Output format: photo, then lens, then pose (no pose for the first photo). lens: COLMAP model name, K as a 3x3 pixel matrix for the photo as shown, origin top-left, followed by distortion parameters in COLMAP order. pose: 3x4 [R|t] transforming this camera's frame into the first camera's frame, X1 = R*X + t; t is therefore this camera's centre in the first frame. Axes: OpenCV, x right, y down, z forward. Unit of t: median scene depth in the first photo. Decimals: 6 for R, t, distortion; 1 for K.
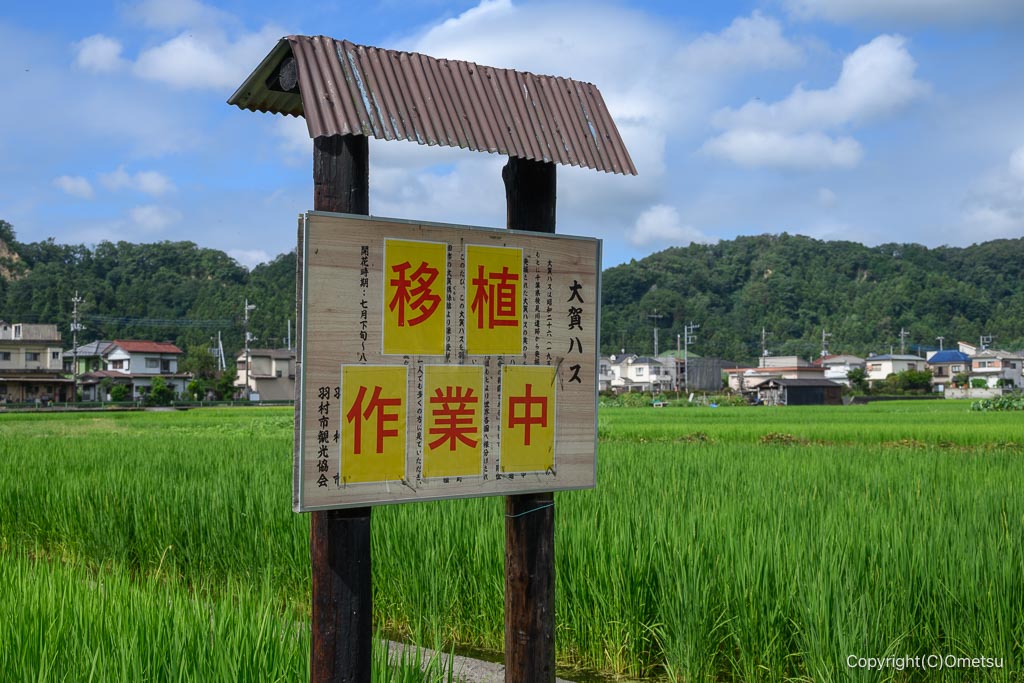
lens RADIAL K [[1333.0, 0, 512.1], [0, 1333.0, 343.7], [0, 0, 1]] dist [0.012133, 0.000000]
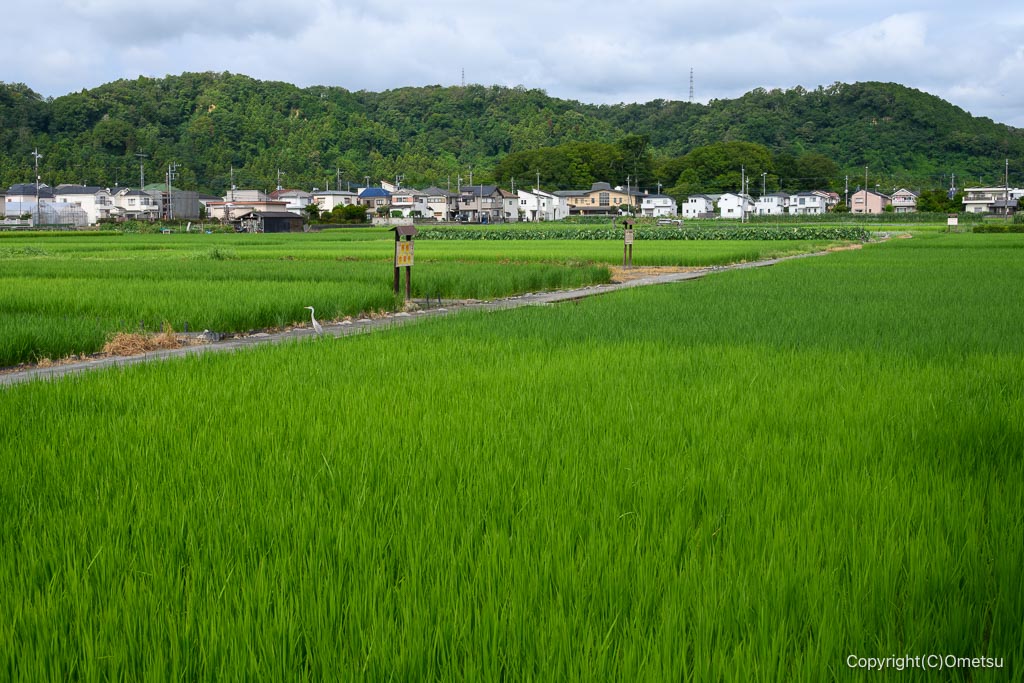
lens RADIAL K [[1333.0, 0, 512.2], [0, 1333.0, 342.5], [0, 0, 1]] dist [0.012133, 0.000000]
pose [[0.907166, -0.034456, 0.419361, -0.056863], [-0.022776, 0.991160, 0.130705, -0.010338], [-0.420157, -0.128122, 0.898361, -0.136444]]
